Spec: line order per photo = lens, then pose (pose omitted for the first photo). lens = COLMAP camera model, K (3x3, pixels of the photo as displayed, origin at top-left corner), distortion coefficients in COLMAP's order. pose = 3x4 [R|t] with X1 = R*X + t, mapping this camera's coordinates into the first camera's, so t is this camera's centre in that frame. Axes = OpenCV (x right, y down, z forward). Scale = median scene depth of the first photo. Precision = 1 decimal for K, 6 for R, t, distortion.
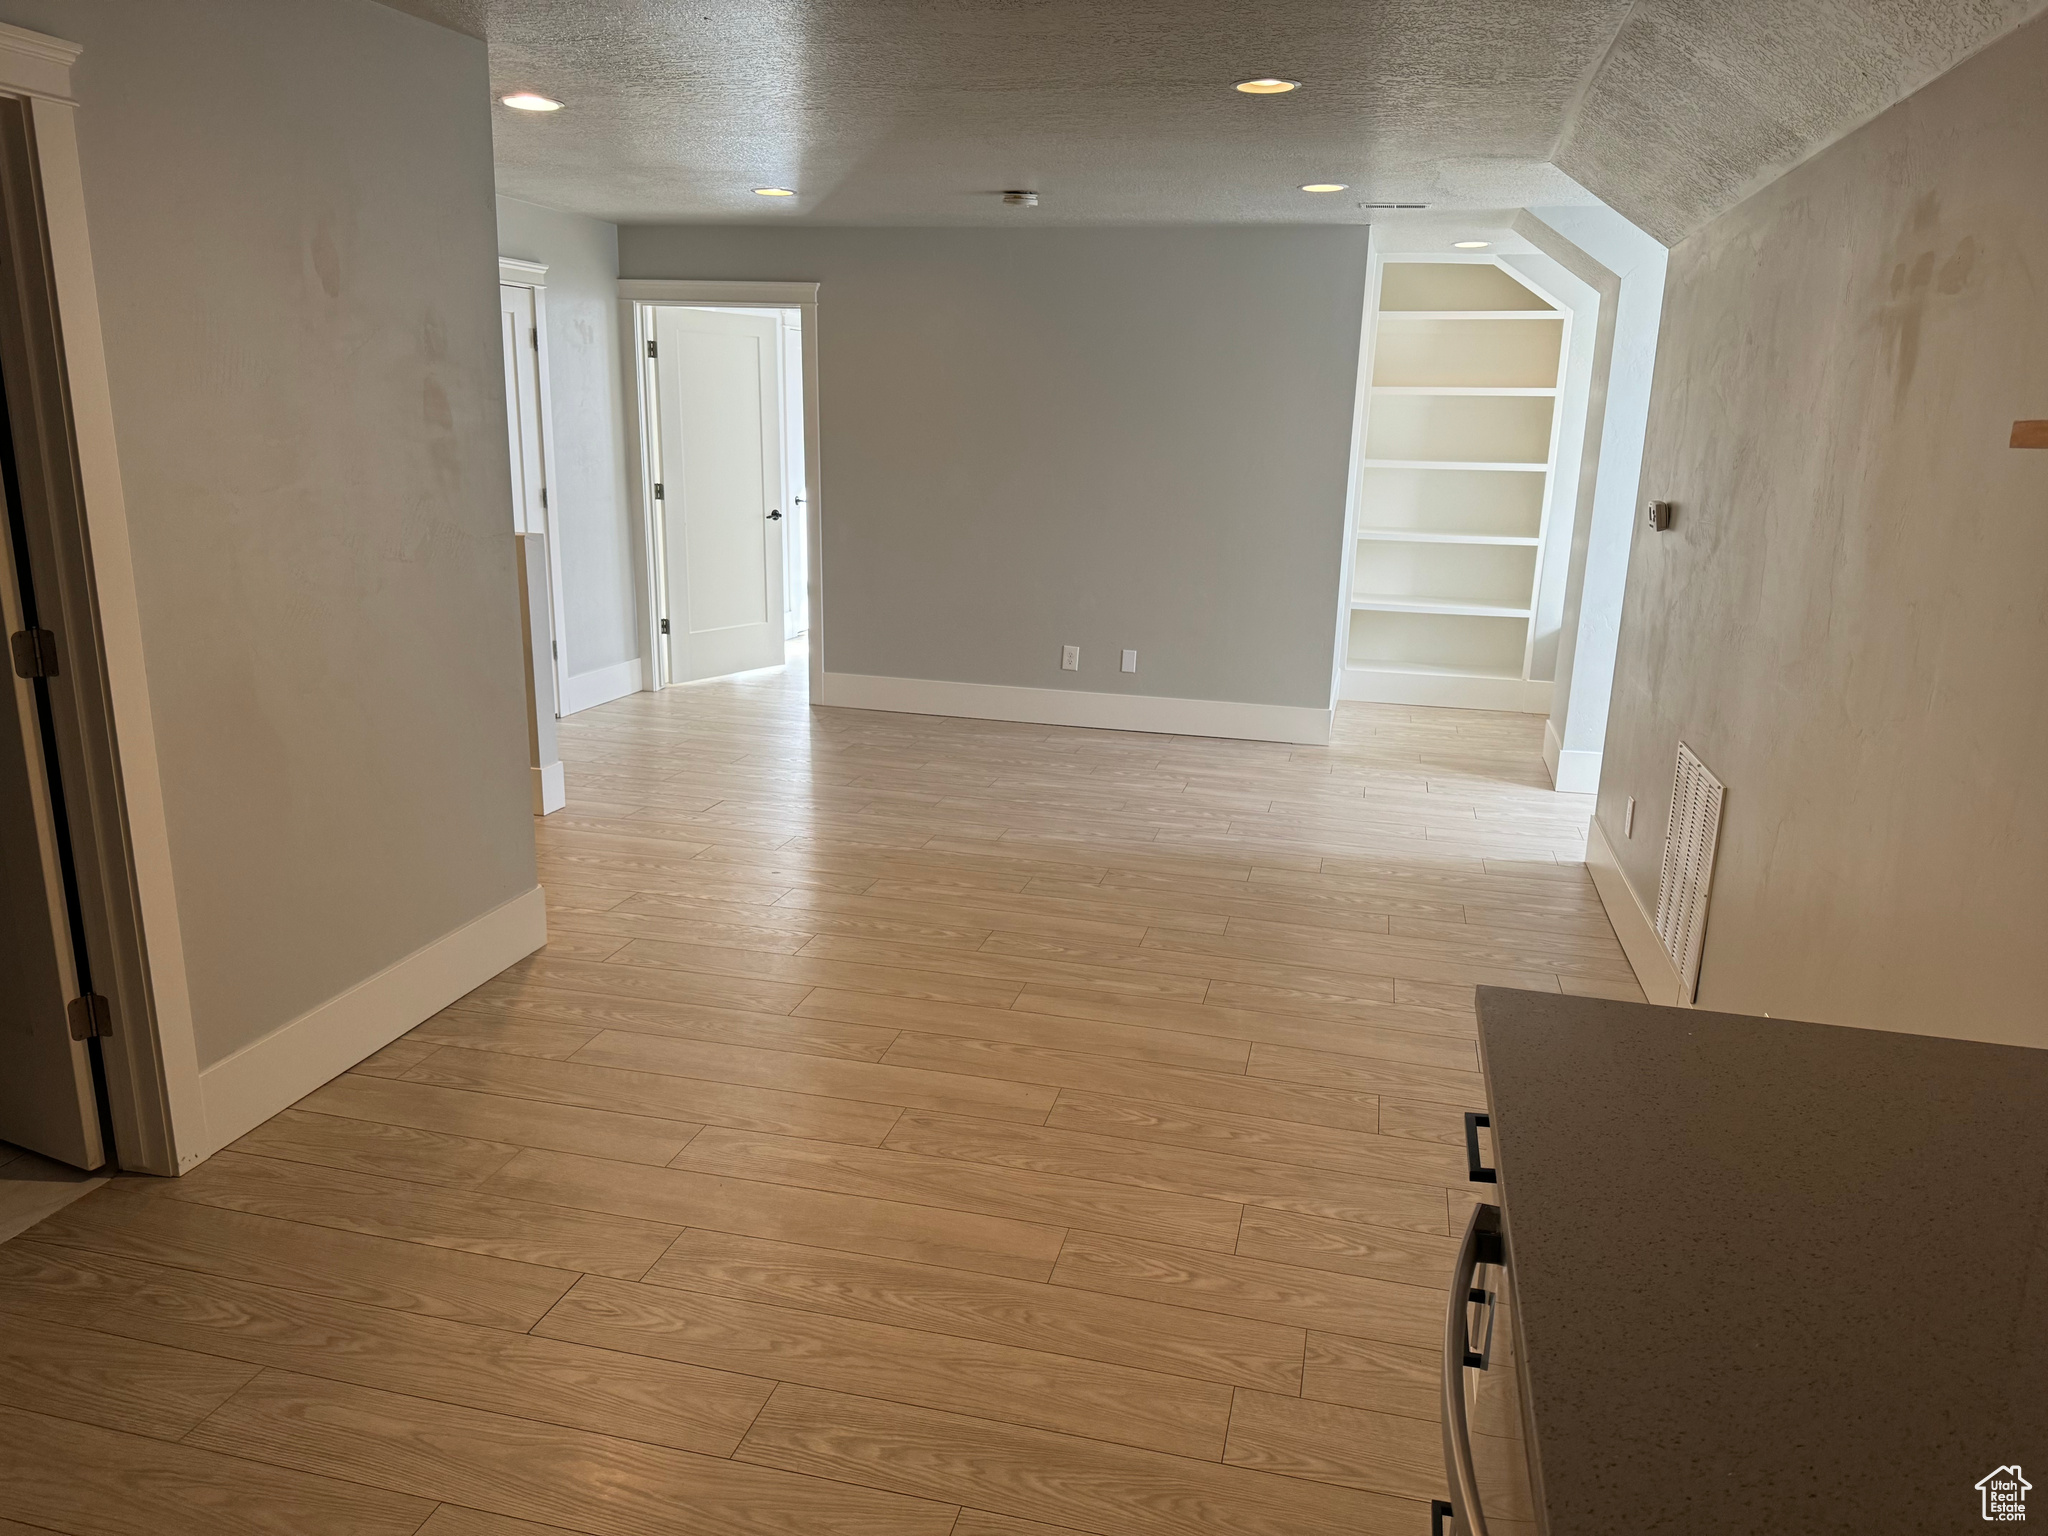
lens RADIAL K [[1434.6, 0, 1029.4], [0, 1434.6, 778.2], [0, 0, 1]] dist [0.117308, -0.188869]
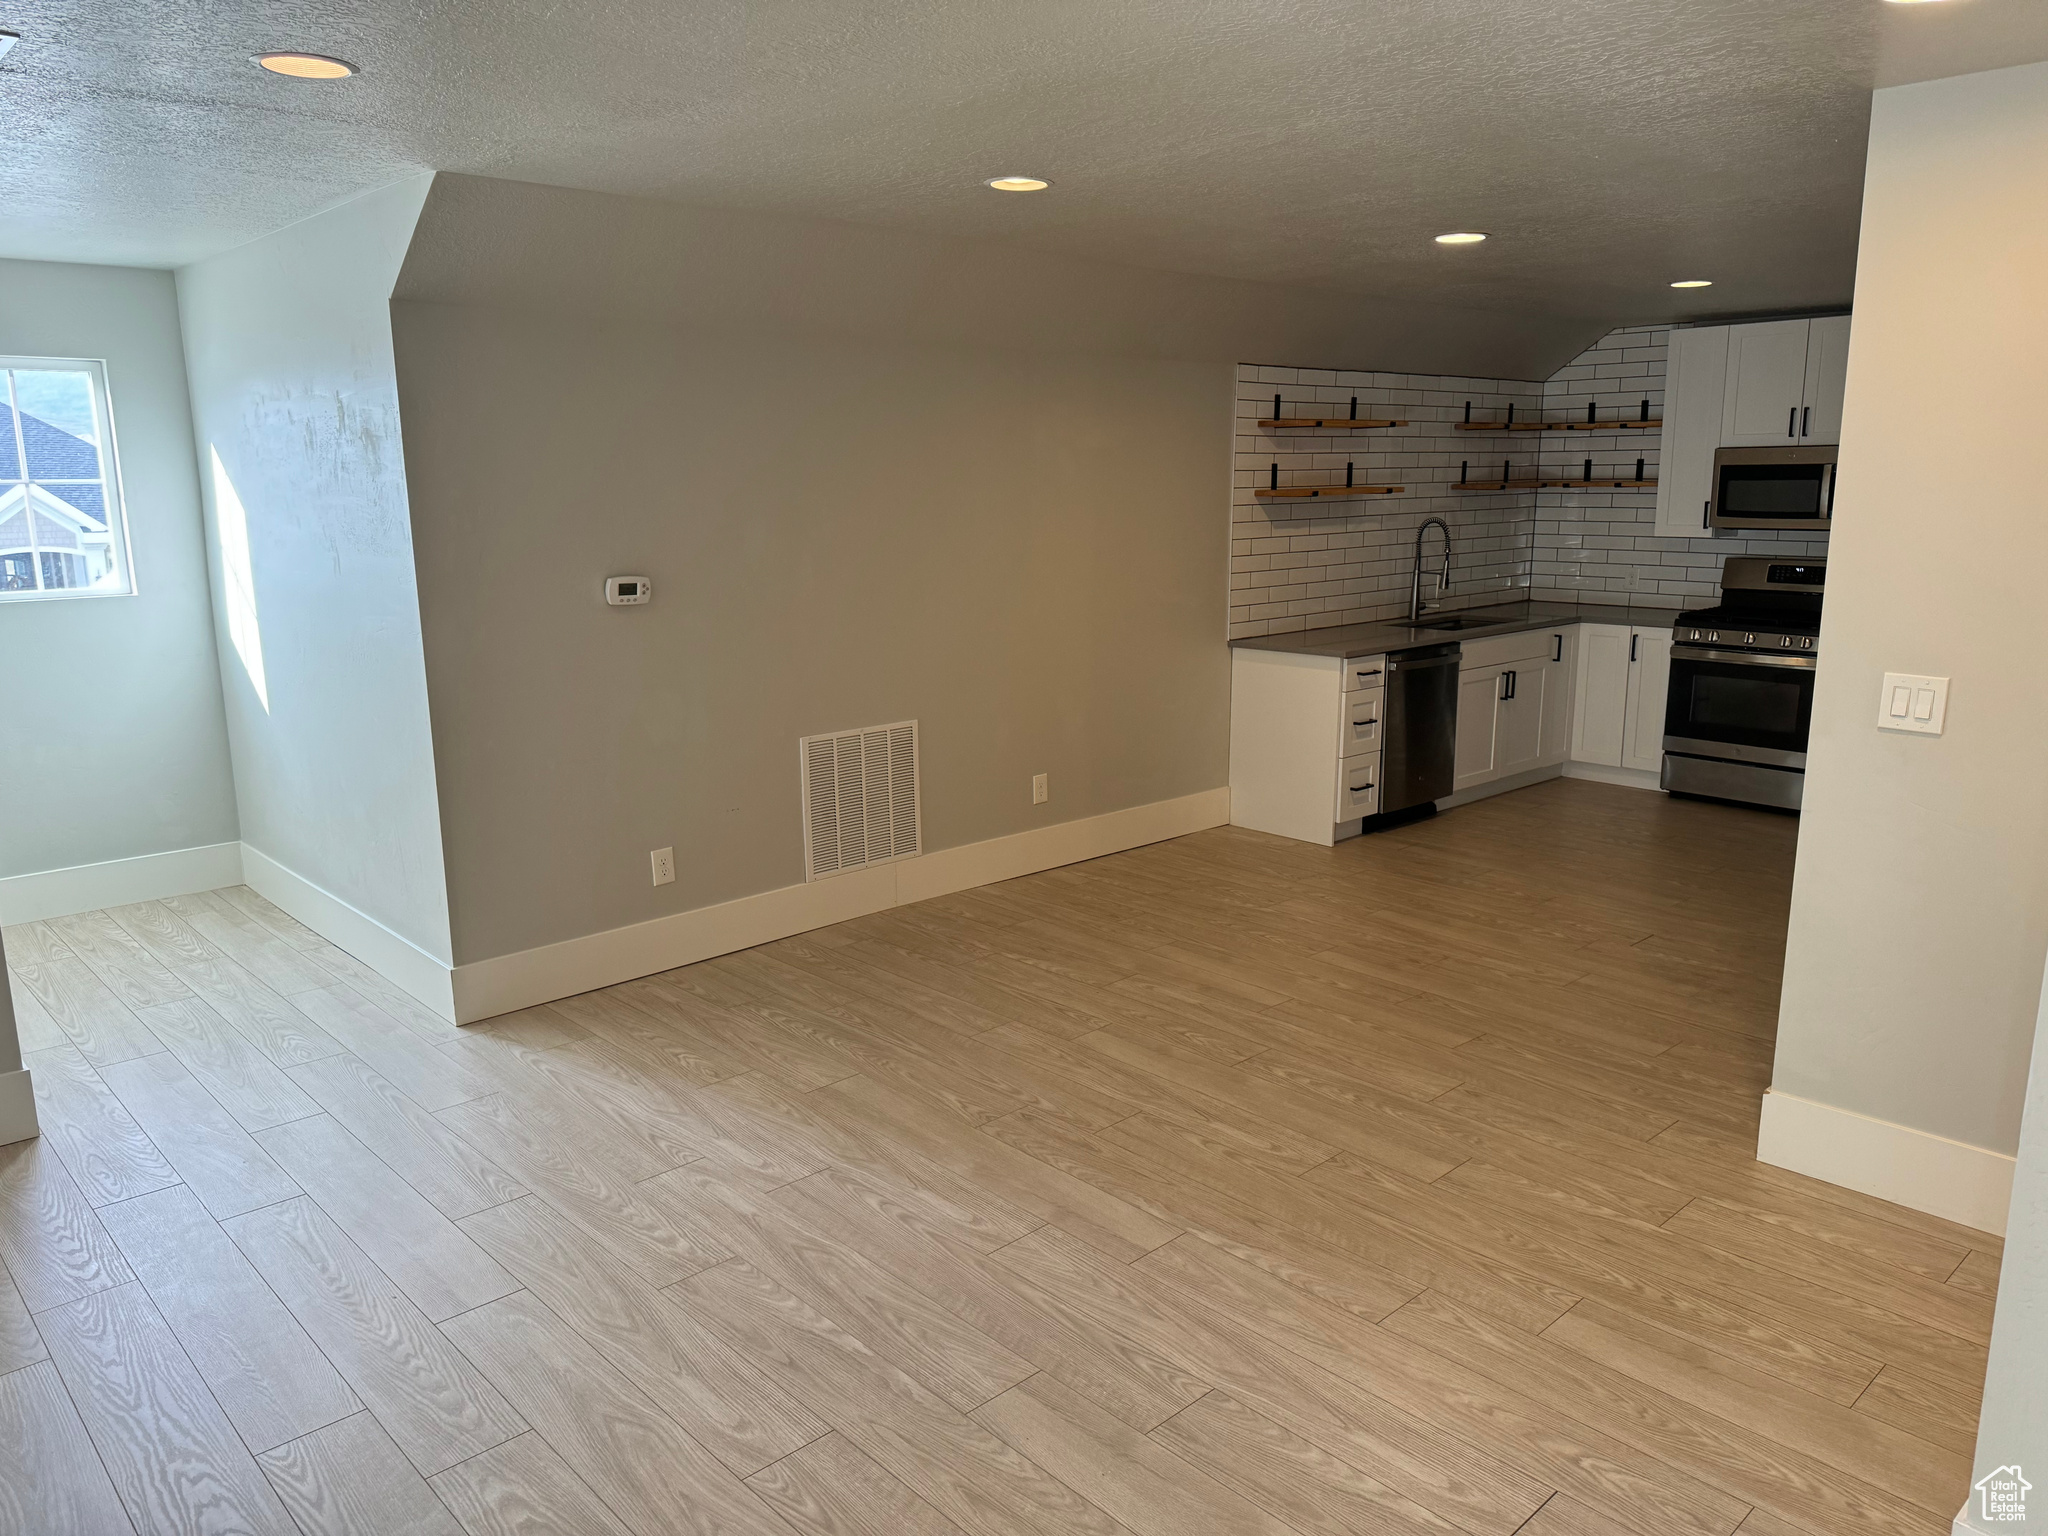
lens RADIAL K [[1438.5, 0, 1018.9], [0, 1438.5, 723.8], [0, 0, 1]] dist [0.142285, -0.189315]
pose [[-0.838554, -0.110523, 0.533491, -0.351557], [0.119069, 0.918359, 0.377412, -0.423576], [-0.531648, 0.380002, -0.756933, 1.558753]]
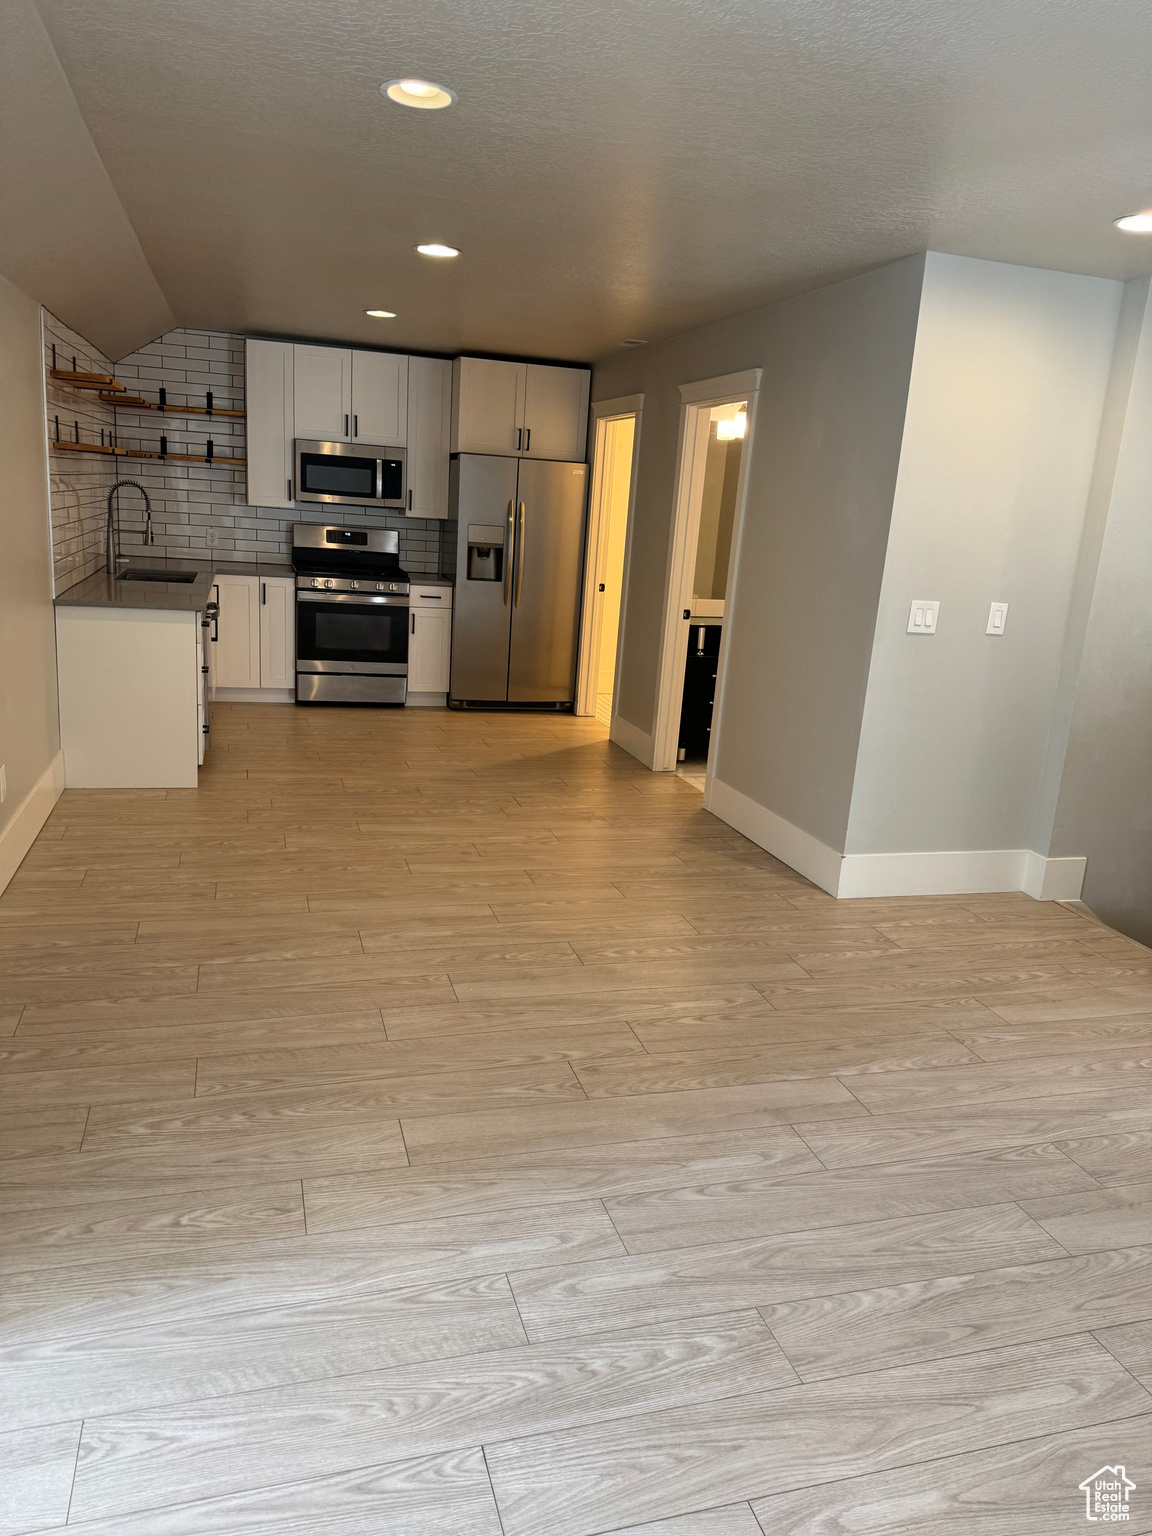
lens RADIAL K [[1075.9, 0, 569.9], [0, 1075.9, 764.1], [0, 0, 1]] dist [0.117308, -0.188869]
pose [[-0.860874, 0.037104, -0.507464, 0.357165], [-0.209805, 0.882721, 0.420459, -0.334968], [0.463550, 0.468431, -0.752127, 1.413468]]
